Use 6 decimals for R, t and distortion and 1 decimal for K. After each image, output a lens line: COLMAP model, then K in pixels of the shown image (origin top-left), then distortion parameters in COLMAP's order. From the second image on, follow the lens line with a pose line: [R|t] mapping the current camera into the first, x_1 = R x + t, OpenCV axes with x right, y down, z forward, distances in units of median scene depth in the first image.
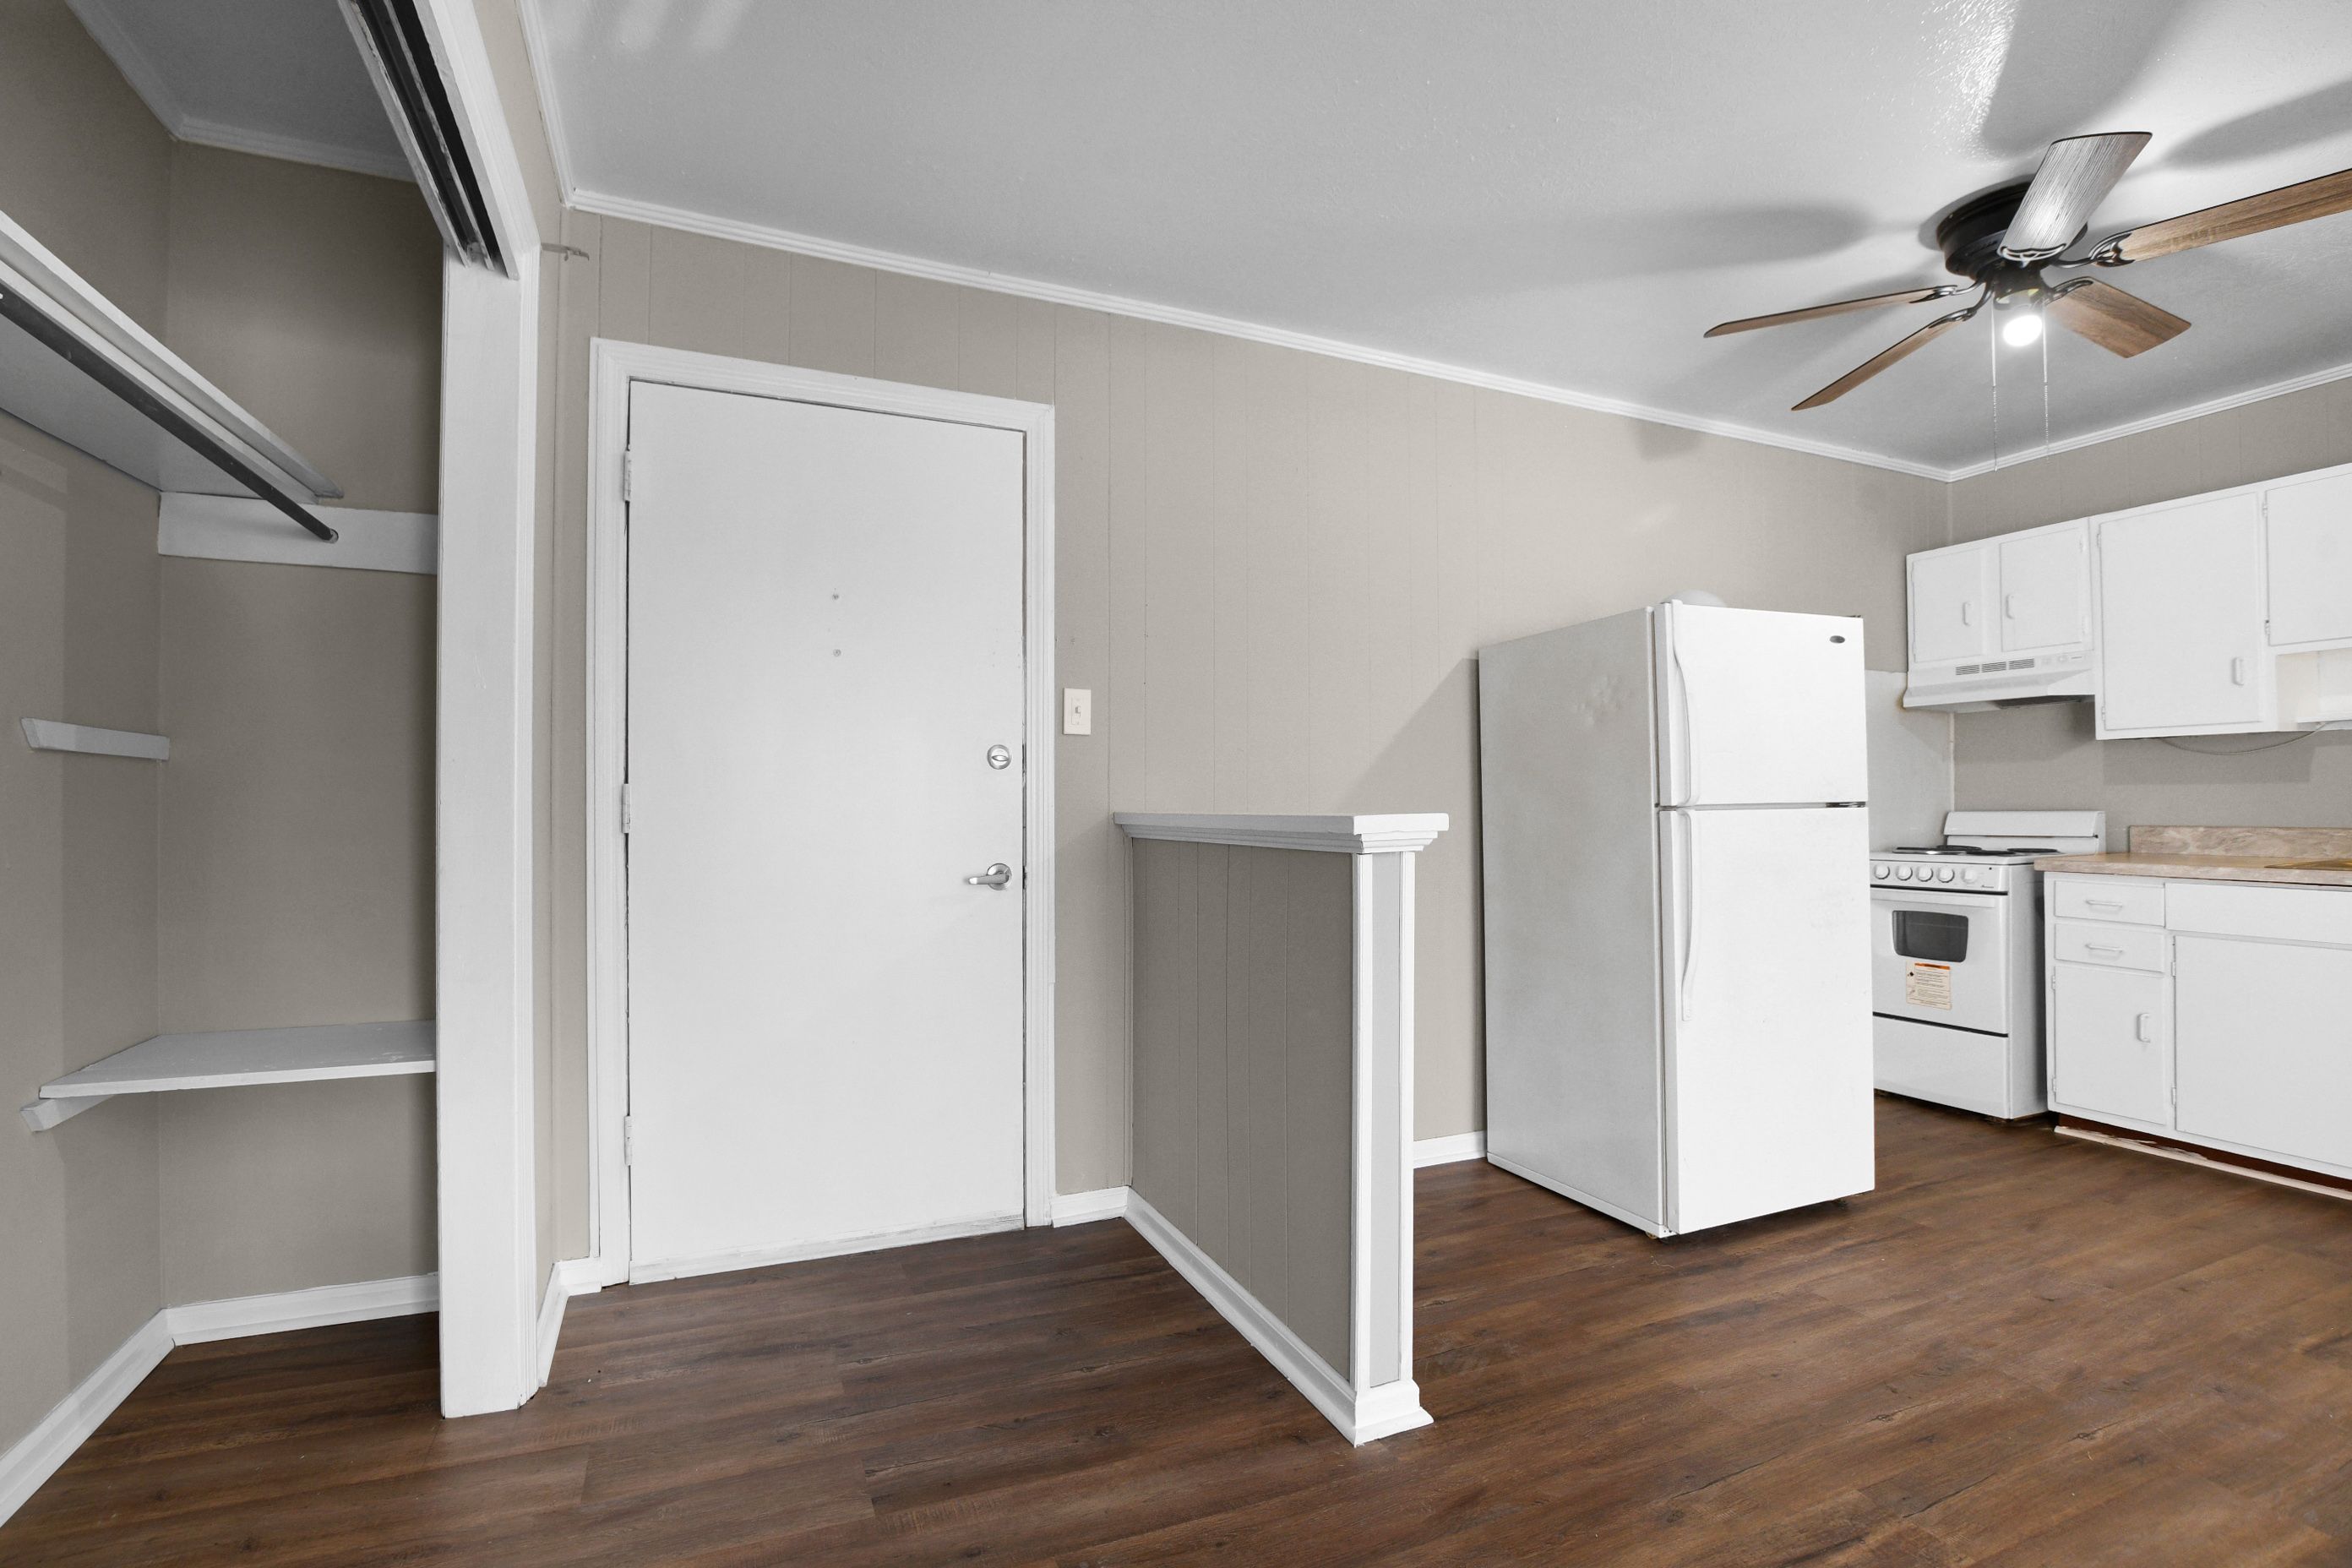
lens RADIAL K [[1056.0, 0, 1166.0], [0, 1056.0, 793.3], [0, 0, 1]] dist [-0.032602, 0.008456]
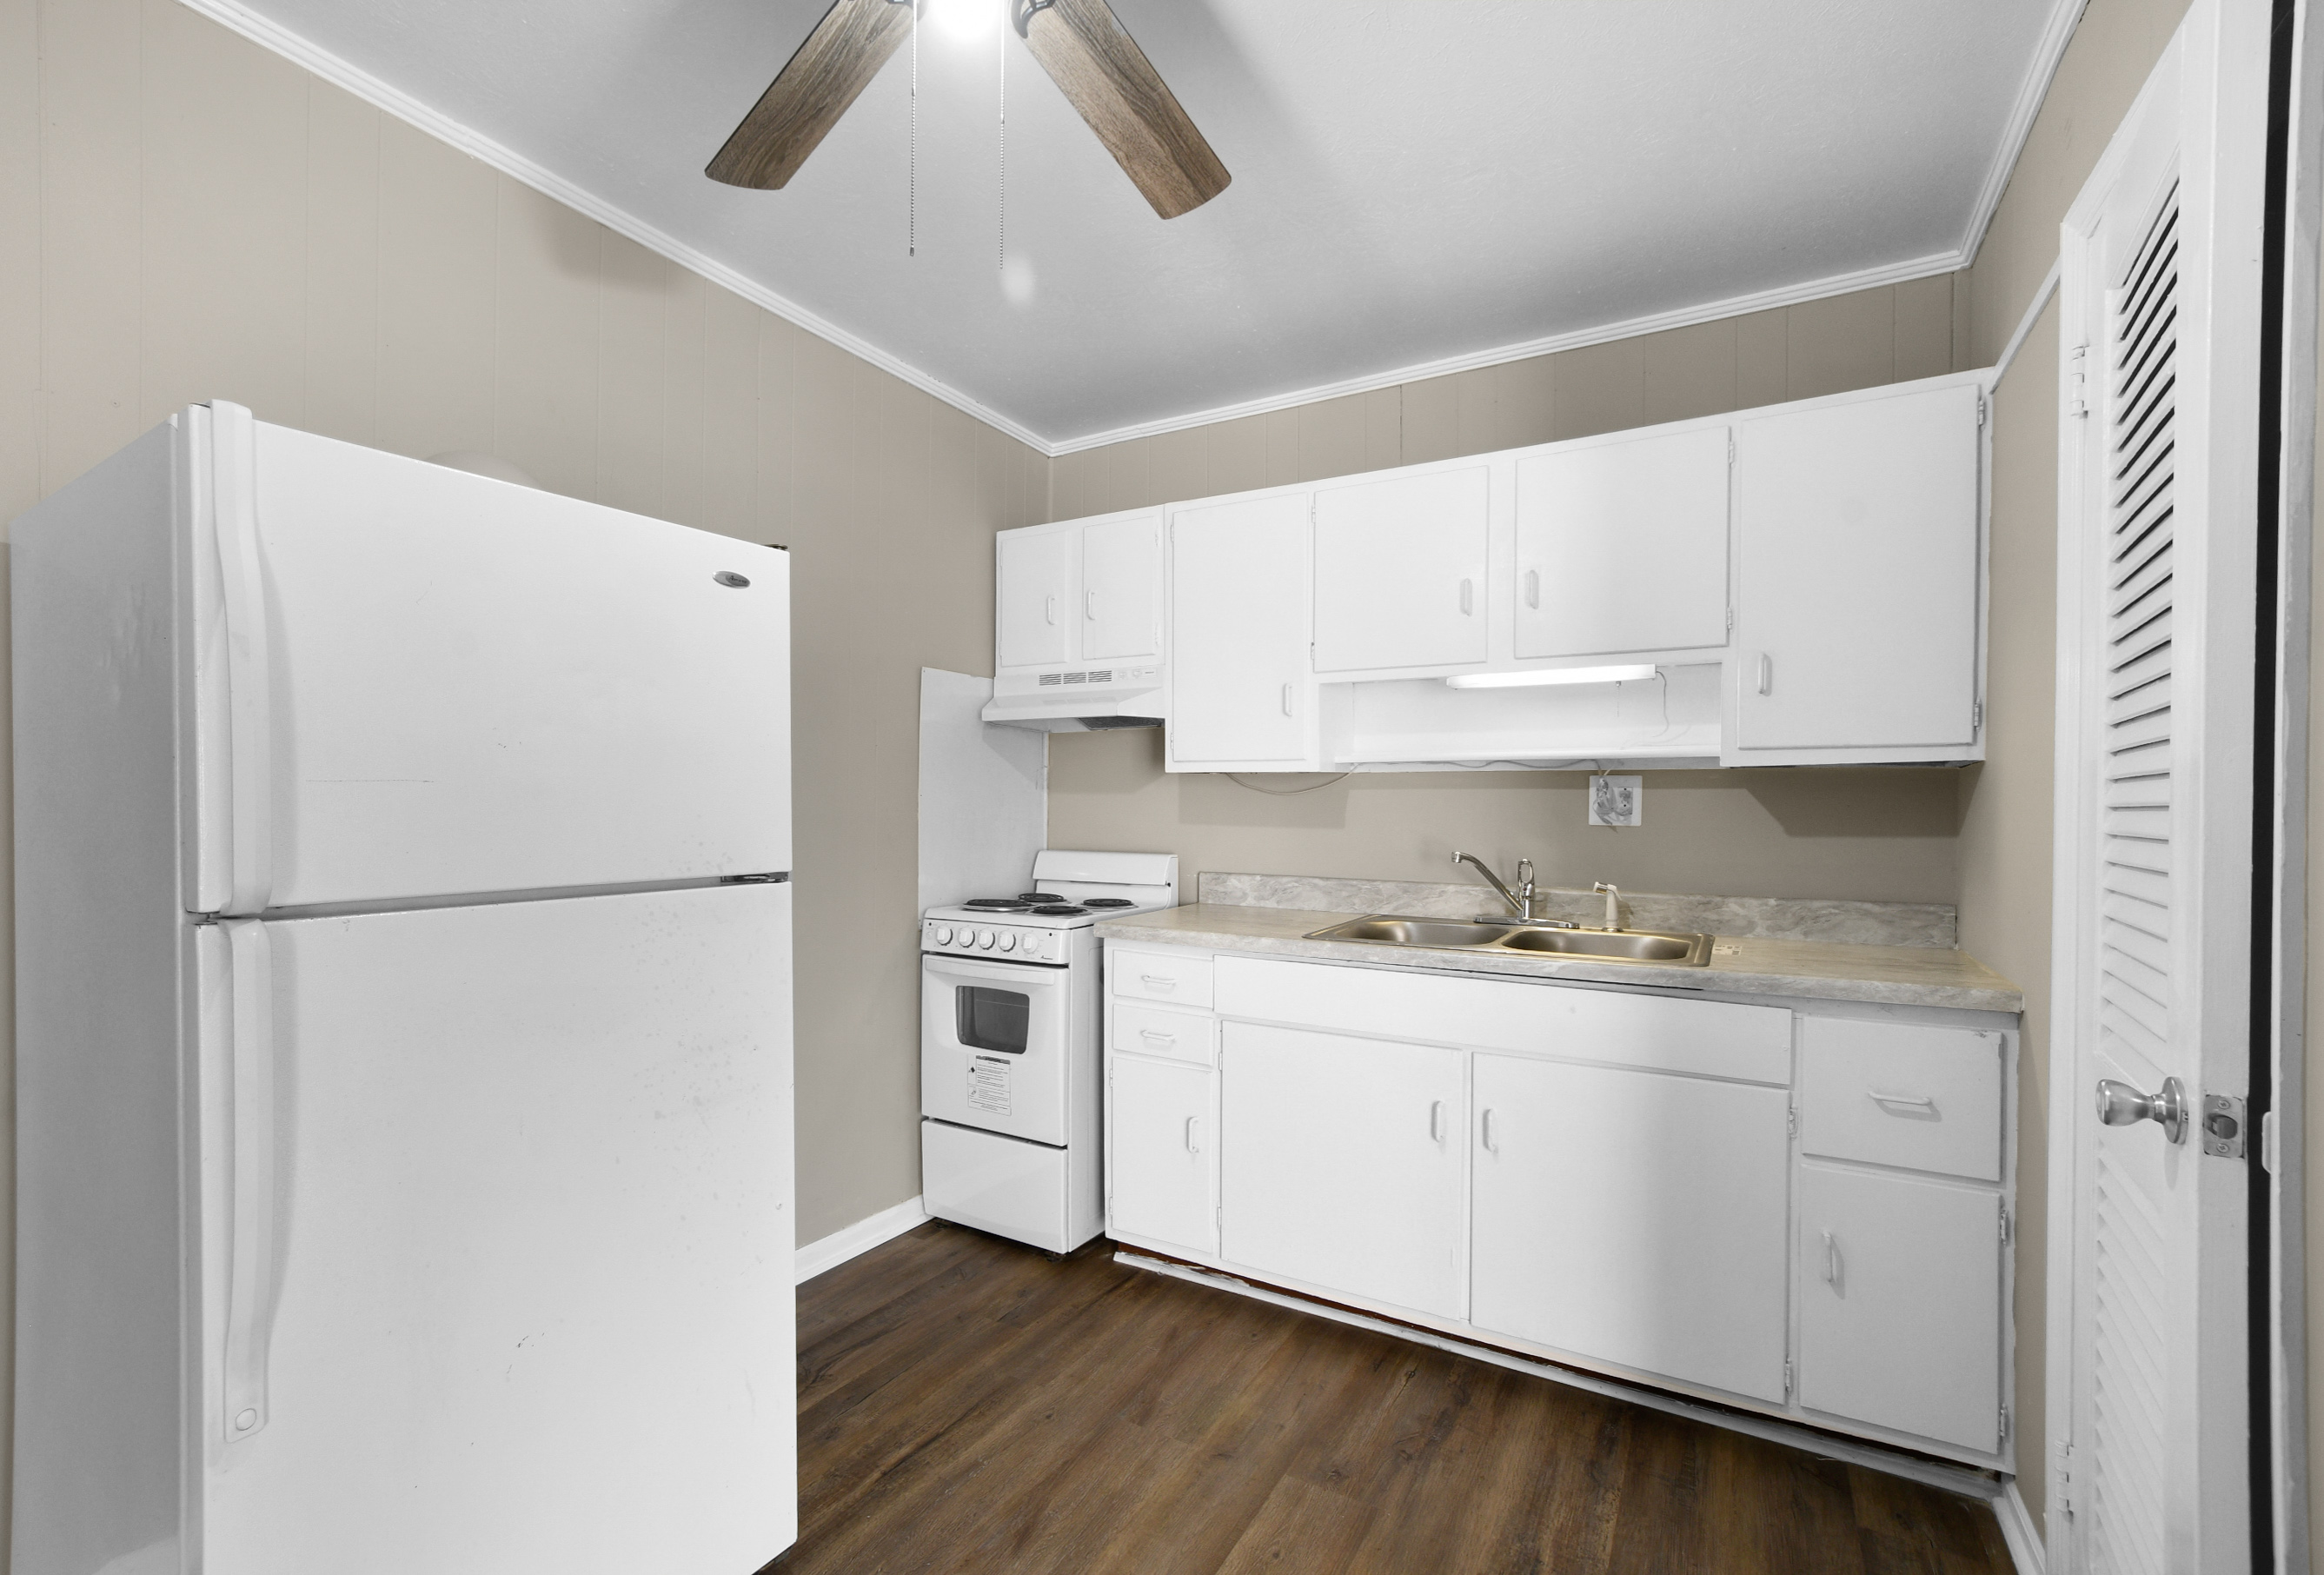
lens RADIAL K [[999.1, 0, 1162.0], [0, 999.1, 787.5], [0, 0, 1]] dist [0.000593, 0.000031]
pose [[0.797432, 0.024350, 0.602918, 0.409733], [-0.021469, 0.999698, -0.011979, -0.029958], [-0.603027, -0.003392, 0.797714, 0.356775]]
